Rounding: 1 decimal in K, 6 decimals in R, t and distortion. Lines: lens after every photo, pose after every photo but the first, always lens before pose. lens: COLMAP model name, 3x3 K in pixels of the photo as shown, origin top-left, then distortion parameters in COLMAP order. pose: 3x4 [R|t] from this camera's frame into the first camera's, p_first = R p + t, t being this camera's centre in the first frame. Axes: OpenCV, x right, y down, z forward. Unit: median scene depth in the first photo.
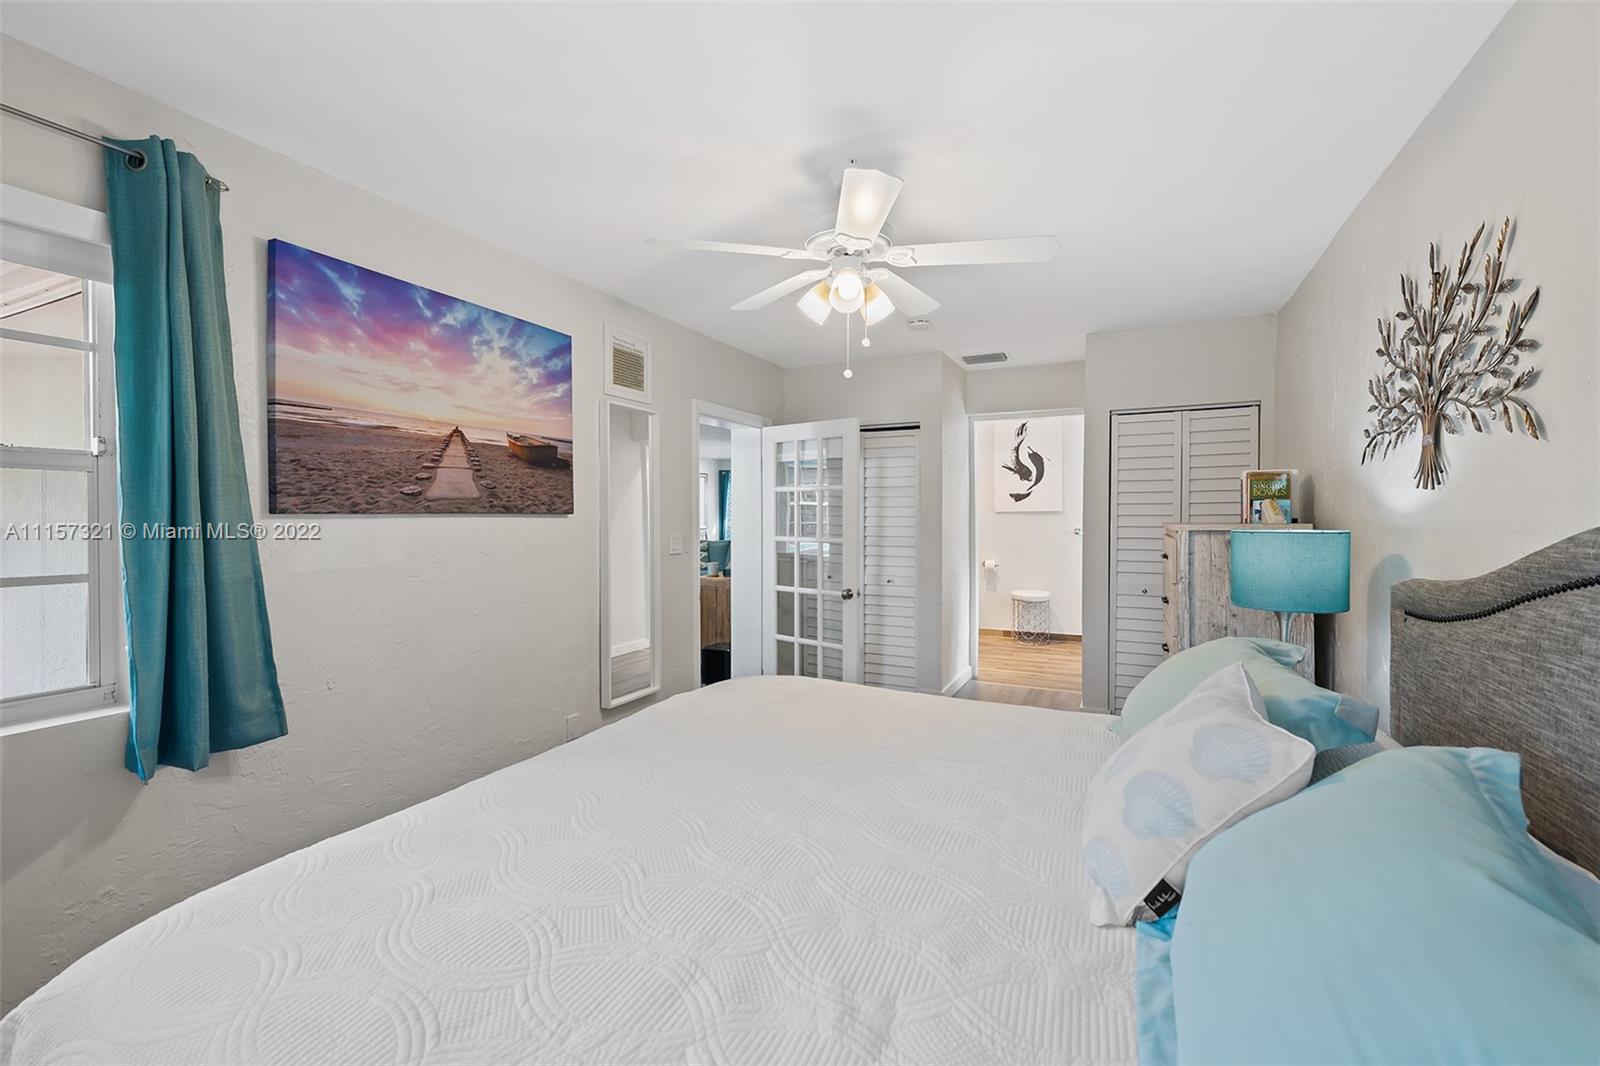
lens RADIAL K [[671.1, 0, 804.8], [0, 671.1, 523.1], [0, 0, 1]] dist [-0.000702, -0.000508]
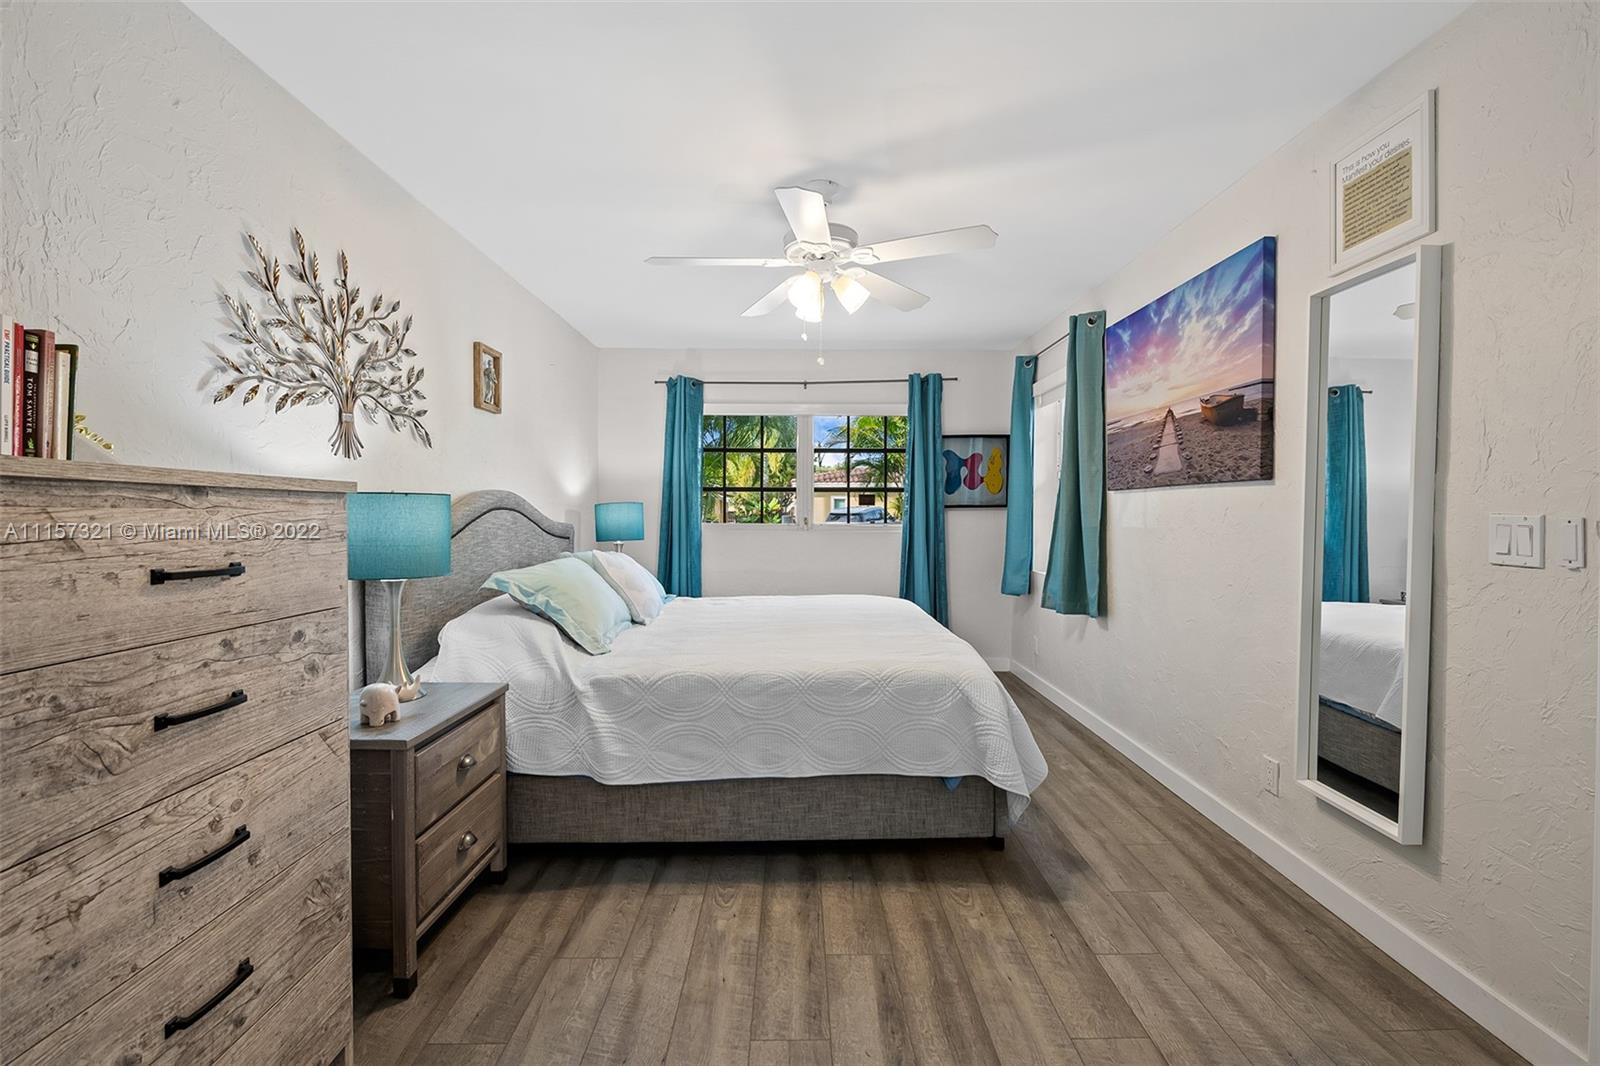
lens RADIAL K [[702.6, 0, 800.0], [0, 702.6, 533.0], [0, 0, 1]] dist [0.000079, -0.000032]
pose [[-0.899304, 0.011314, -0.437178, 0.505045], [-0.006652, 0.999196, 0.039541, 0.020237], [0.437274, 0.038468, -0.898505, 1.670460]]
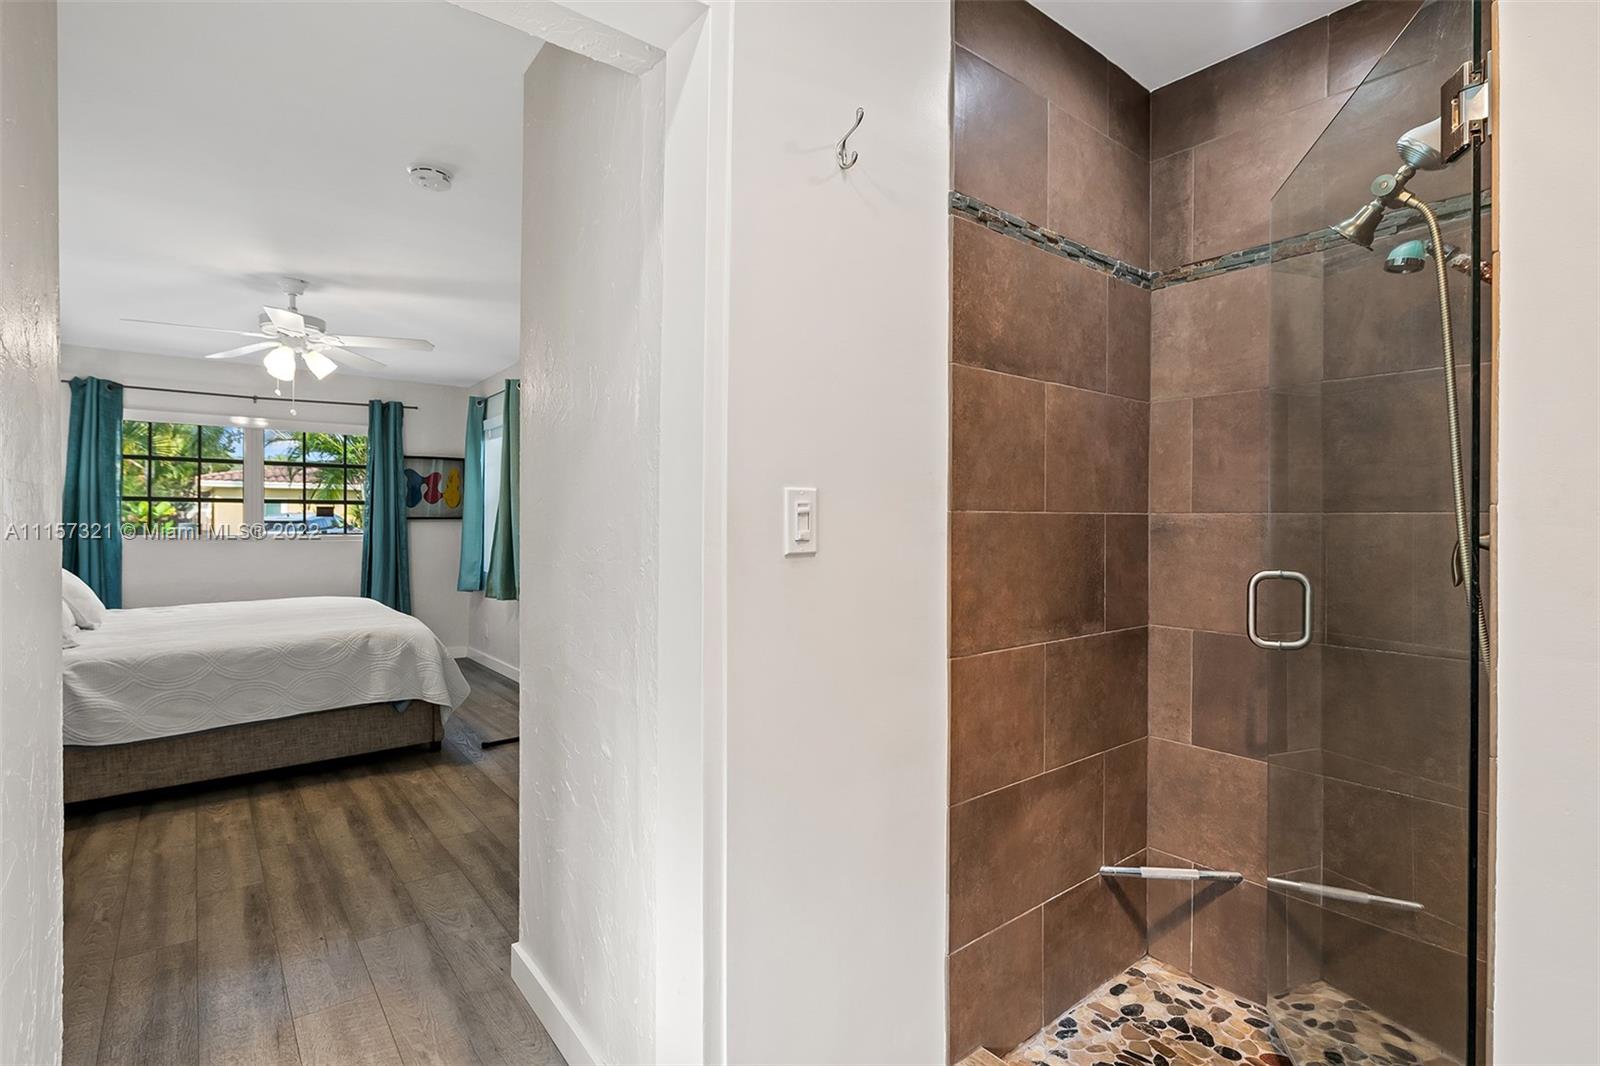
lens RADIAL K [[750.9, 0, 801.9], [0, 750.9, 524.2], [0, 0, 1]] dist [-0.002367, -0.000893]
pose [[-0.429943, 0.000276, -0.902856, 0.867142], [-0.016502, 0.999831, 0.008164, 0.000172], [0.902705, 0.018409, -0.429865, 2.202845]]
